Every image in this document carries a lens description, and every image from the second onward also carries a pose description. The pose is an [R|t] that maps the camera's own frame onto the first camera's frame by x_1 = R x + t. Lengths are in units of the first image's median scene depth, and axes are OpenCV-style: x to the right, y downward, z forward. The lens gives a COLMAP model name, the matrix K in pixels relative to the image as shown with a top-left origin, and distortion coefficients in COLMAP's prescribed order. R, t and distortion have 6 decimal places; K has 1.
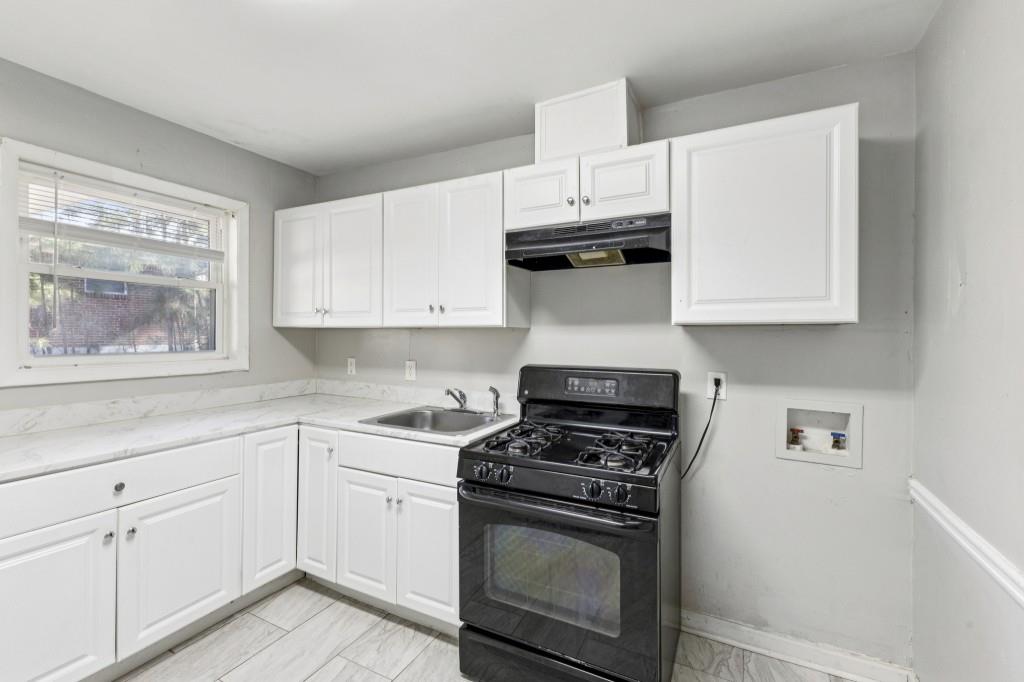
lens RADIAL K [[446.5, 0, 510.3], [0, 446.5, 335.2], [0, 0, 1]] dist [0.008120, 0.000022]
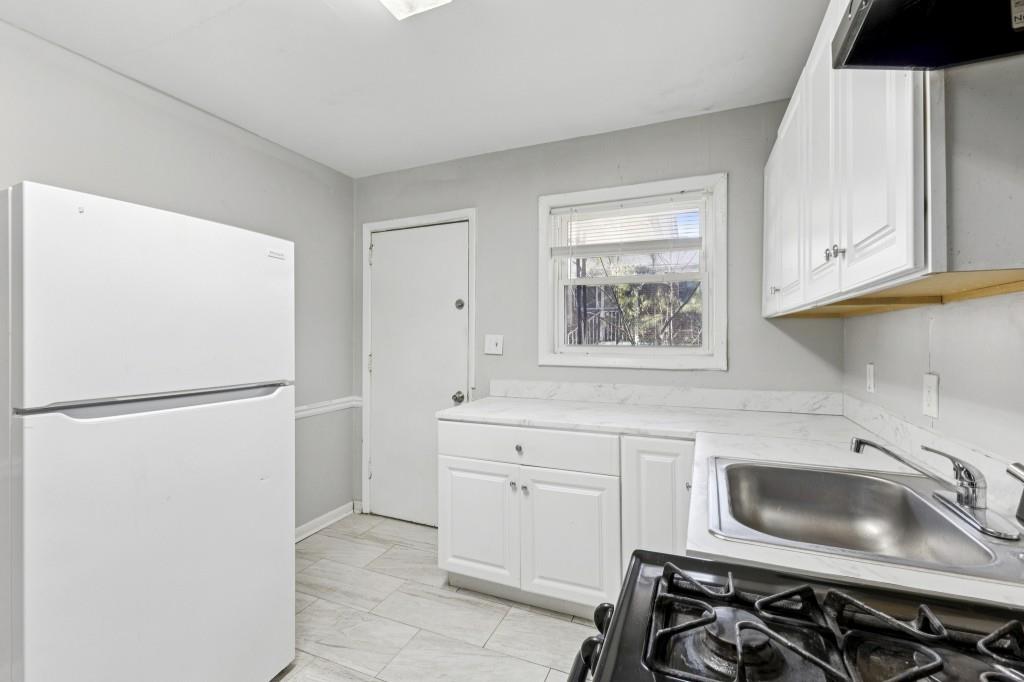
lens RADIAL K [[446.5, 0, 510.3], [0, 446.5, 335.2], [0, 0, 1]] dist [0.008120, 0.000022]
pose [[0.070013, -0.011692, -0.997478, 0.293805], [-0.003038, 0.999924, -0.011934, 0.031016], [0.997541, 0.003866, 0.069972, 0.707247]]
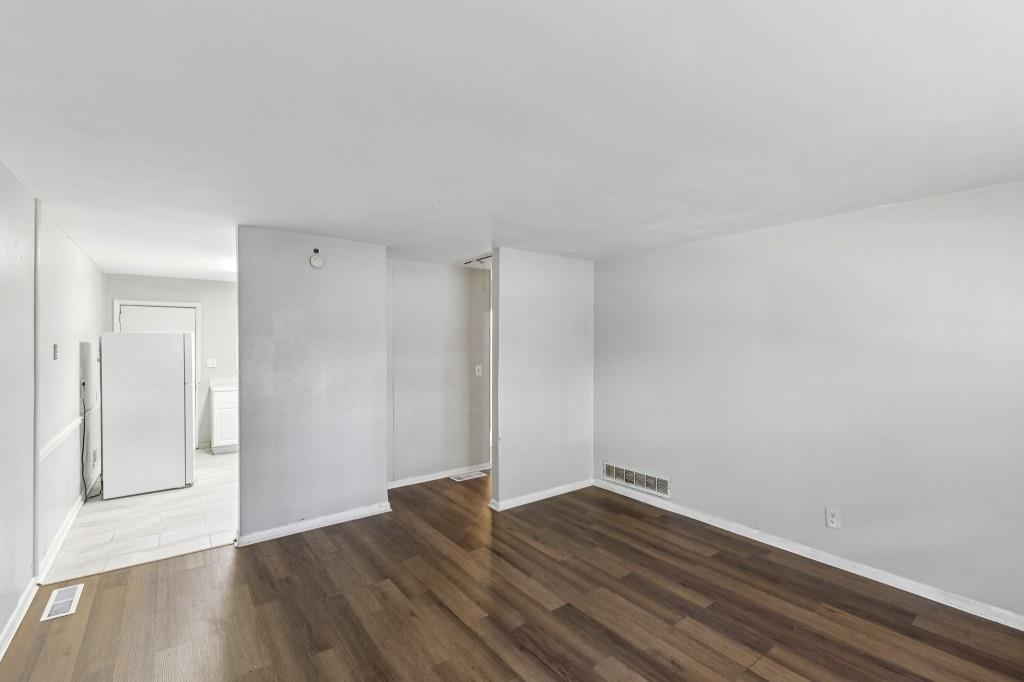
lens RADIAL K [[446.5, 0, 510.3], [0, 446.5, 335.2], [0, 0, 1]] dist [0.008120, 0.000022]
pose [[0.902965, -0.026443, -0.428900, 2.209020], [0.015486, 0.999459, -0.029017, -0.031018], [0.429435, 0.019560, 0.902886, -1.208838]]
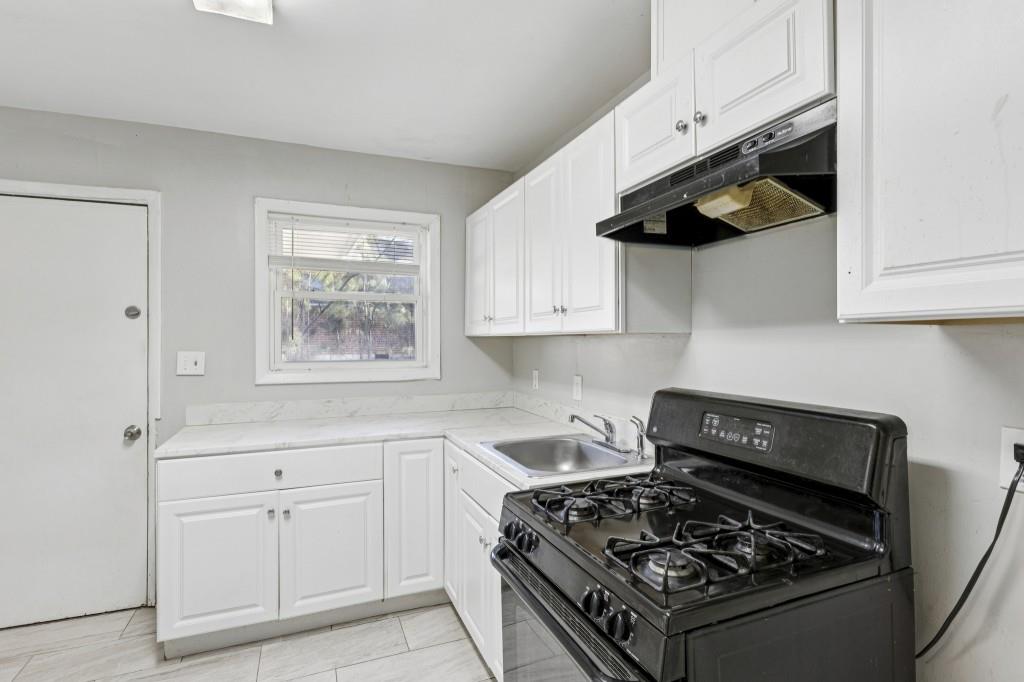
lens RADIAL K [[516.8, 0, 513.8], [0, 516.8, 343.1], [0, 0, 1]] dist [0.012951, 0.000044]
pose [[0.758435, -0.004608, -0.651733, 0.401852], [0.005325, 0.999985, -0.000873, -0.002021], [0.651727, -0.002808, 0.758448, 0.289975]]
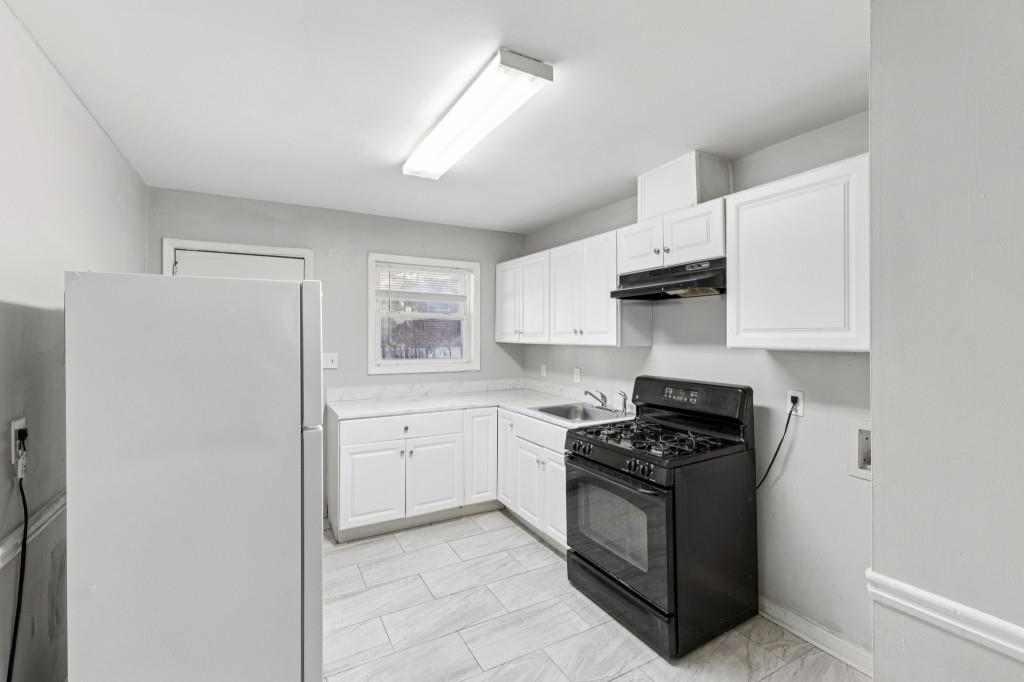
lens RADIAL K [[446.5, 0, 510.3], [0, 446.5, 335.2], [0, 0, 1]] dist [0.008120, 0.000022]
pose [[0.831065, -0.003623, -0.556164, 0.475791], [0.001088, 0.999987, -0.004889, -0.047445], [0.556175, 0.003458, 0.831058, -0.296479]]
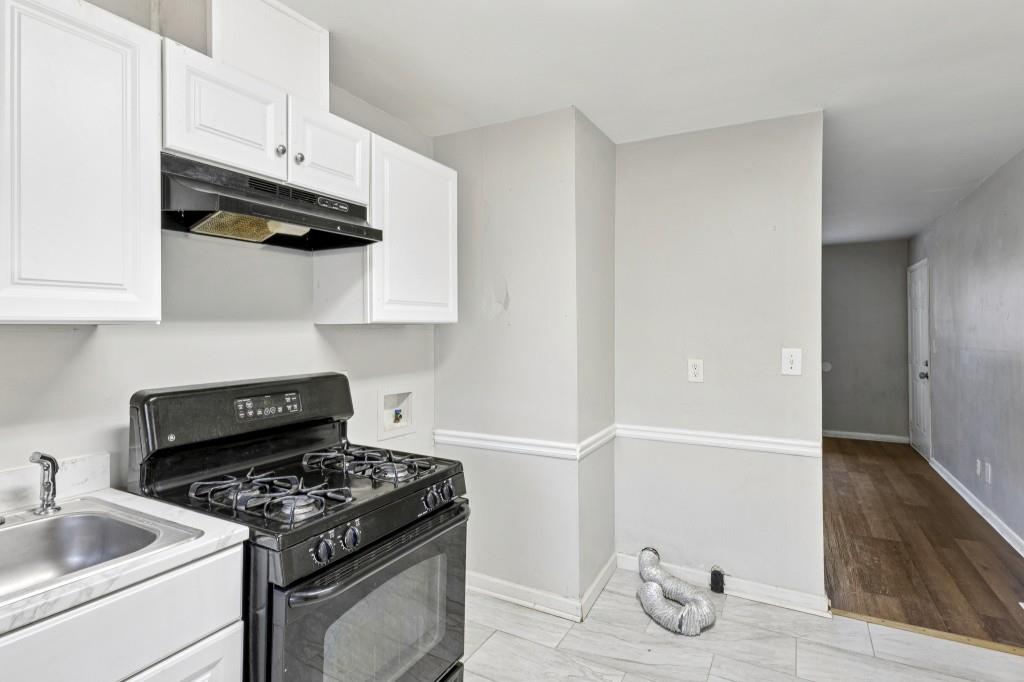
lens RADIAL K [[516.8, 0, 513.8], [0, 516.8, 343.1], [0, 0, 1]] dist [0.012951, 0.000044]
pose [[0.025761, -0.029864, 0.999222, -0.653494], [0.008816, 0.999522, 0.029646, -0.010939], [-0.999629, 0.008045, 0.026012, 0.567648]]
